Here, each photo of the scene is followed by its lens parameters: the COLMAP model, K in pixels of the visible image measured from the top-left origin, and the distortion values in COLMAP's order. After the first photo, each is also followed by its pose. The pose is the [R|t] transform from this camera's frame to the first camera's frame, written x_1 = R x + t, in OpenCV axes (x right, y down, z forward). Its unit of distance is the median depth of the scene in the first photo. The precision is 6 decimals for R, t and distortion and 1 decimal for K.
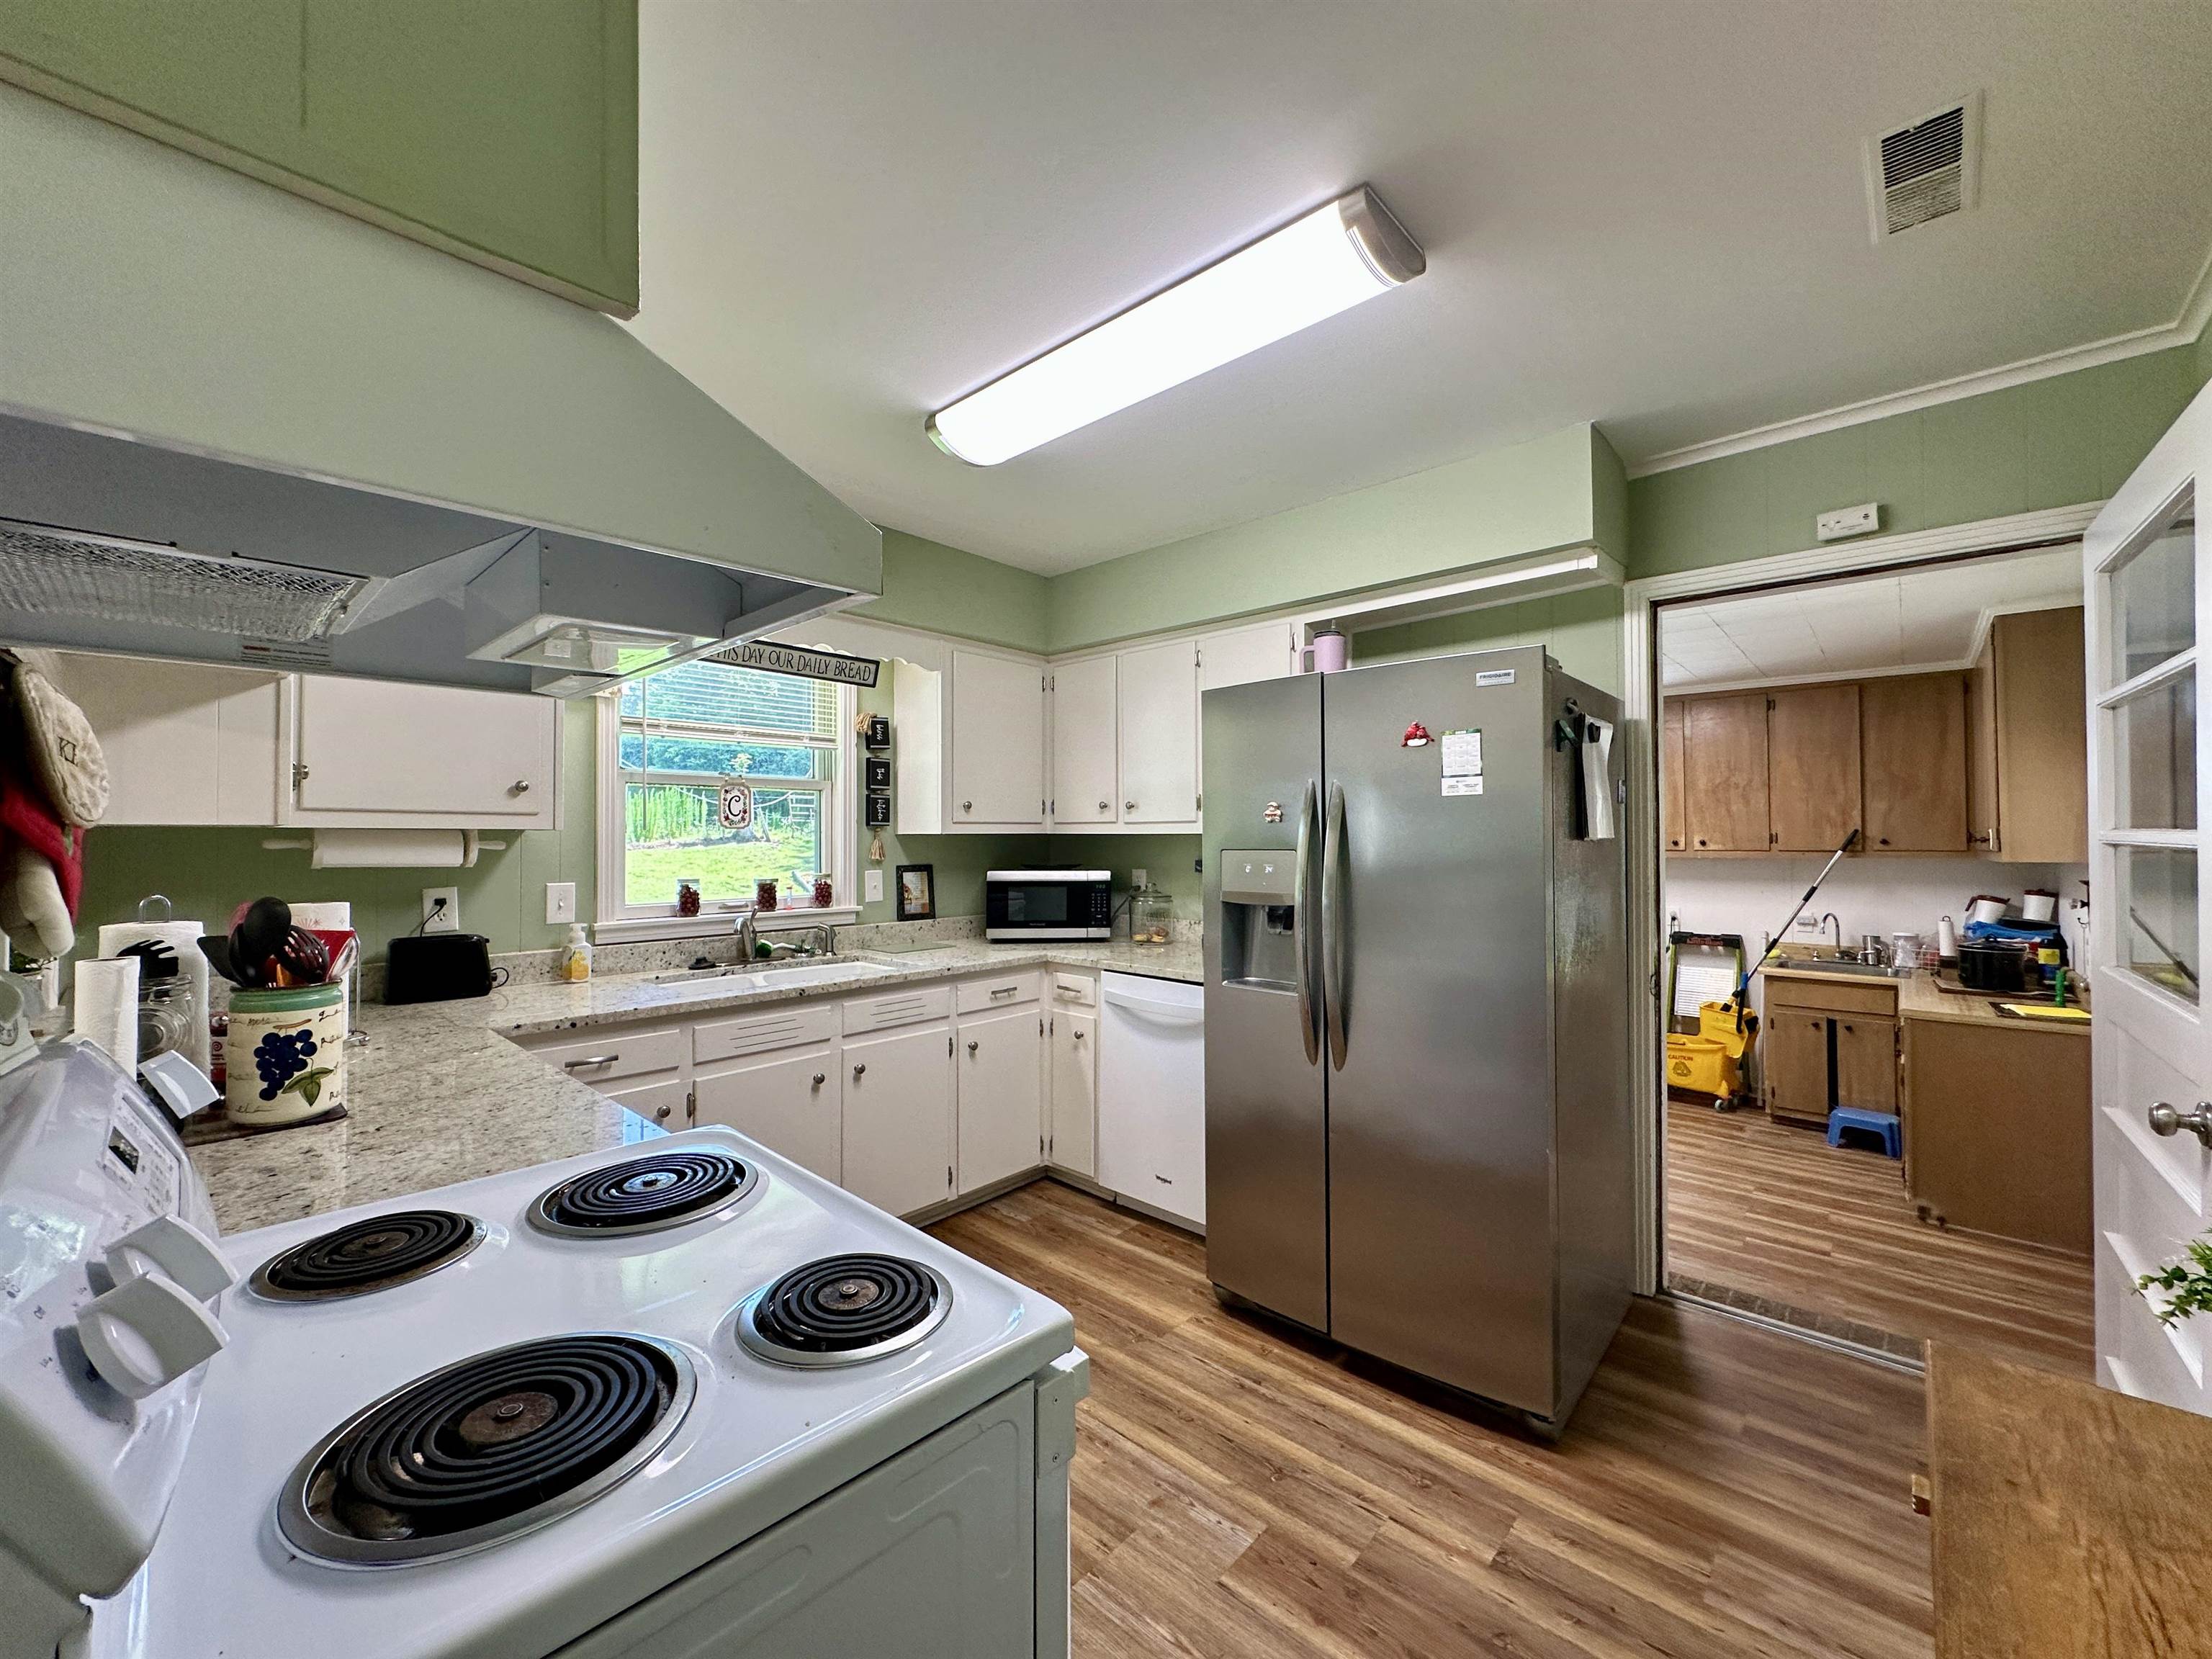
lens RADIAL K [[880.9, 0, 1106.0], [0, 880.9, 829.5], [0, 0, 1]] dist [0.000429, 0.000146]
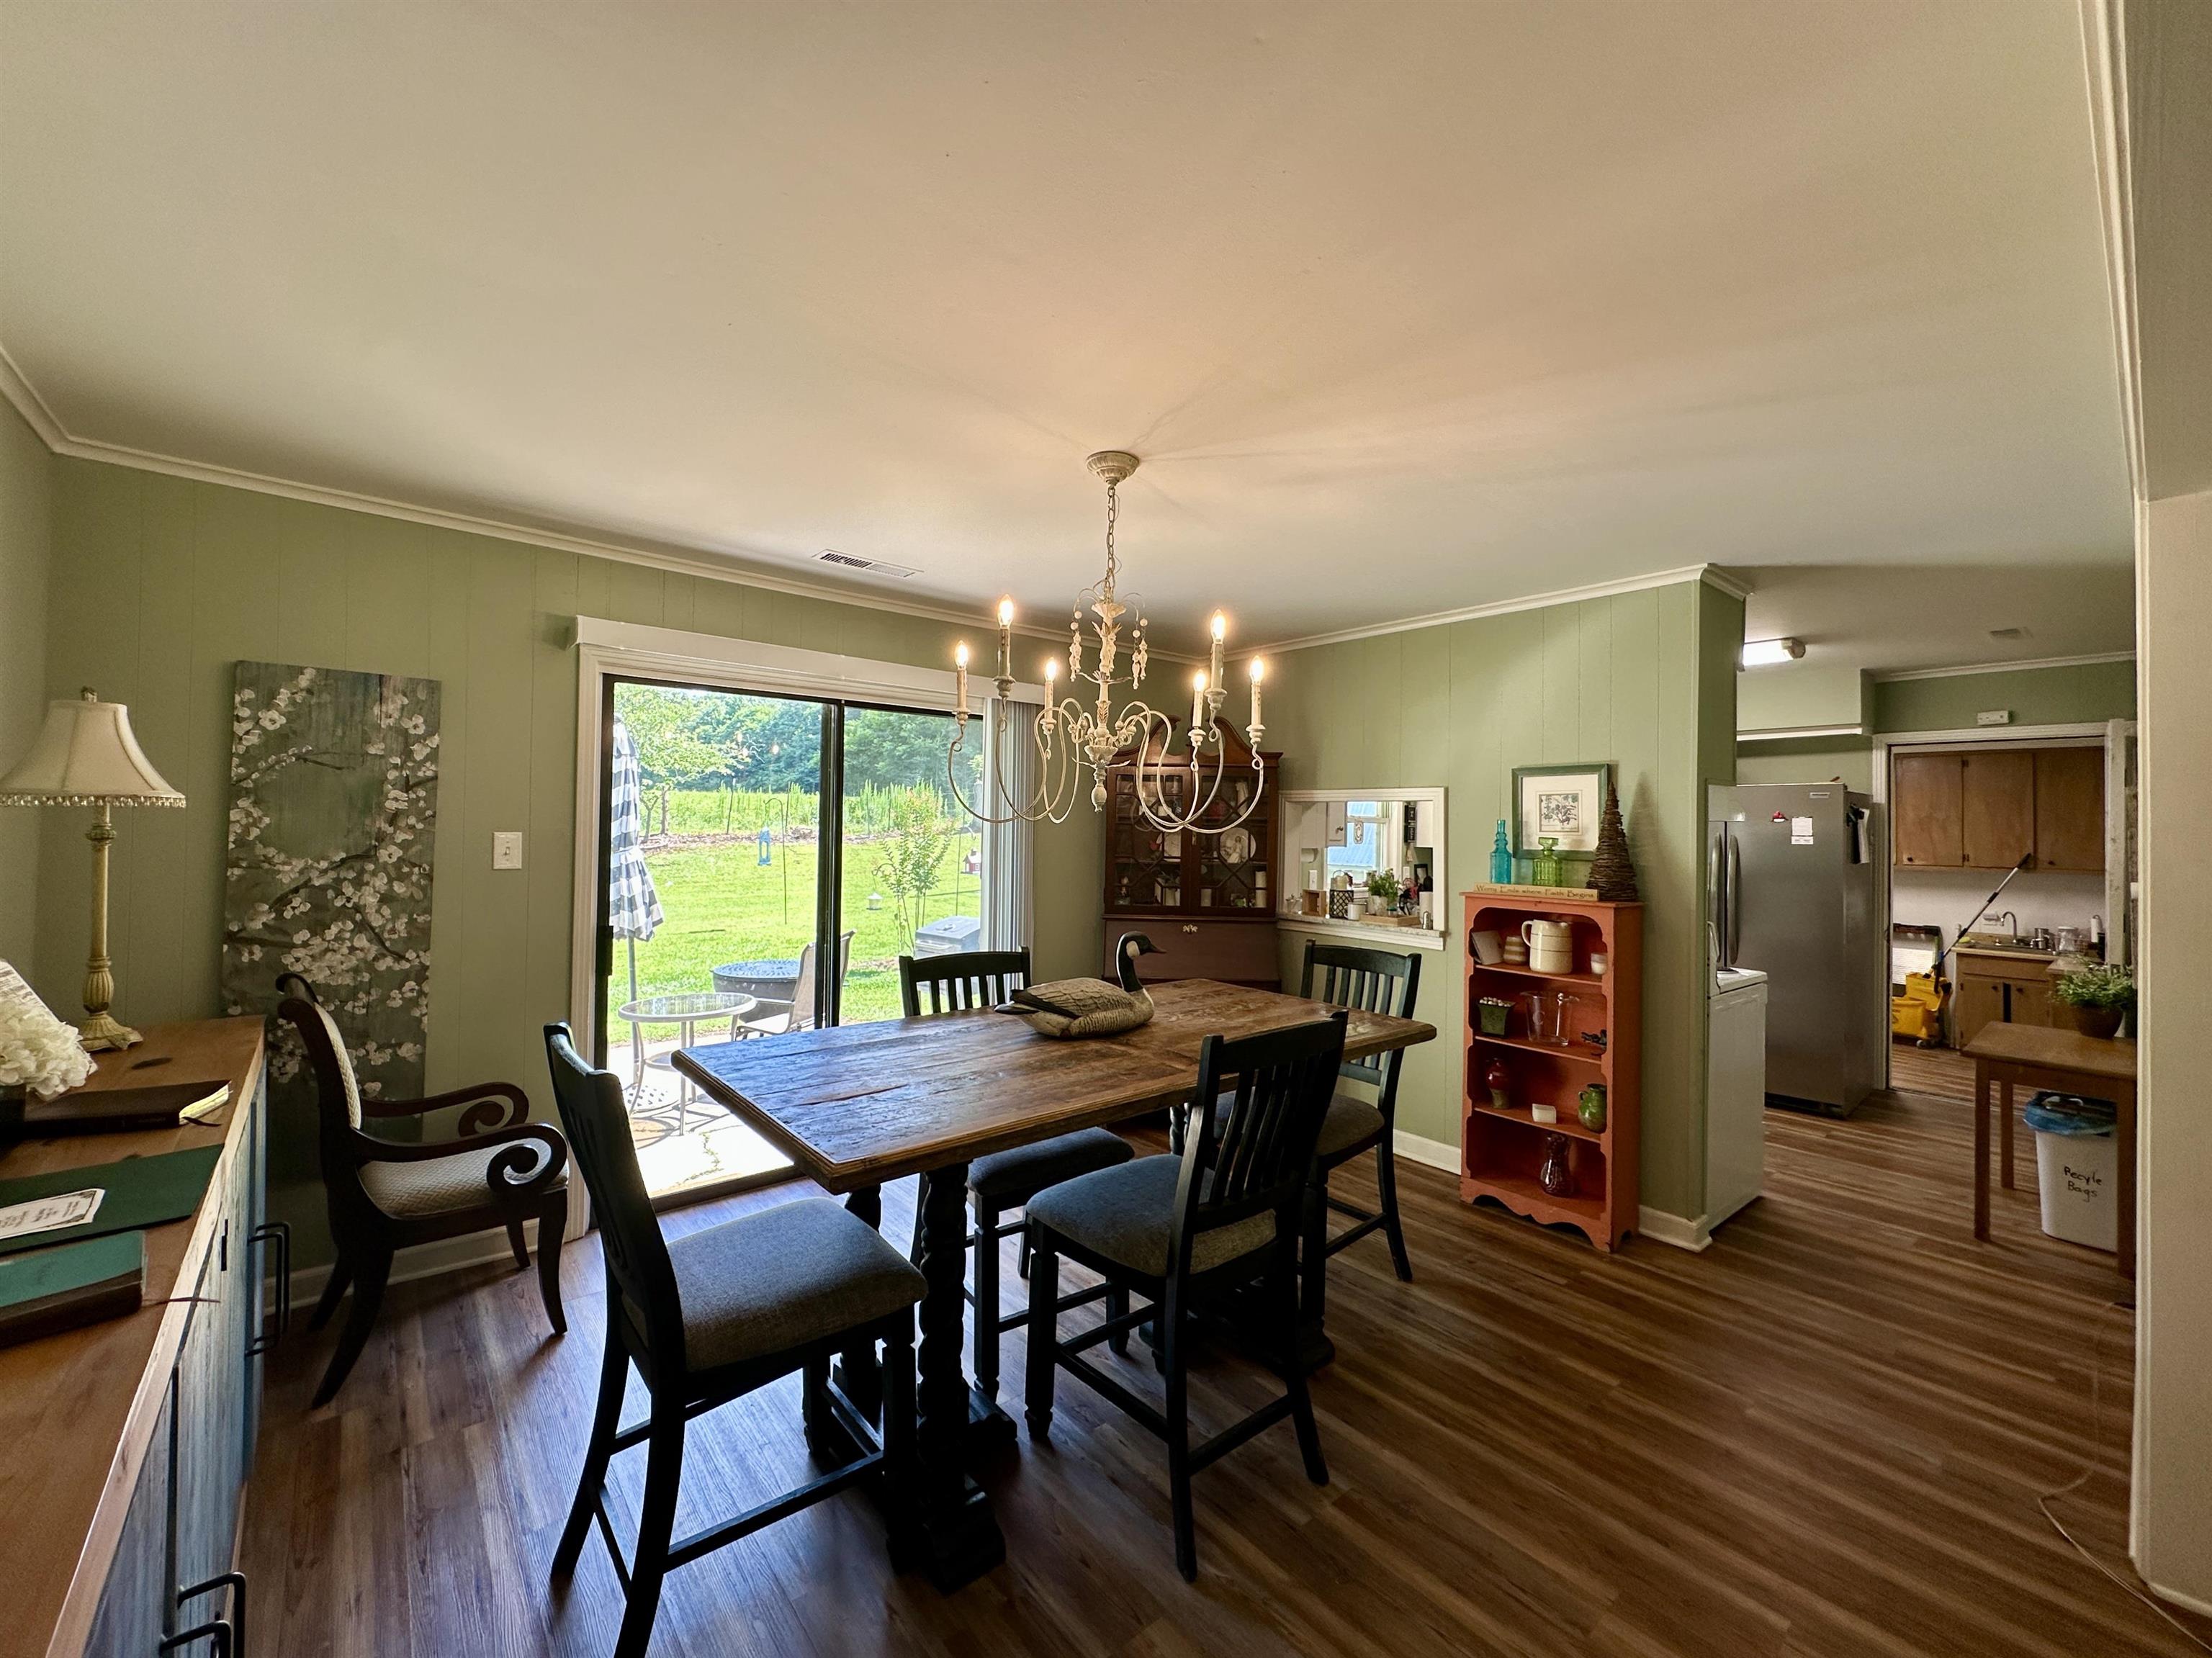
lens RADIAL K [[893.0, 0, 1106.2], [0, 893.0, 817.6], [0, 0, 1]] dist [-0.001981, -0.000285]
pose [[0.991060, 0.017140, -0.132311, -0.446958], [-0.017548, 0.999844, -0.001922, -0.029115], [0.132257, 0.004227, 0.991206, -0.636955]]
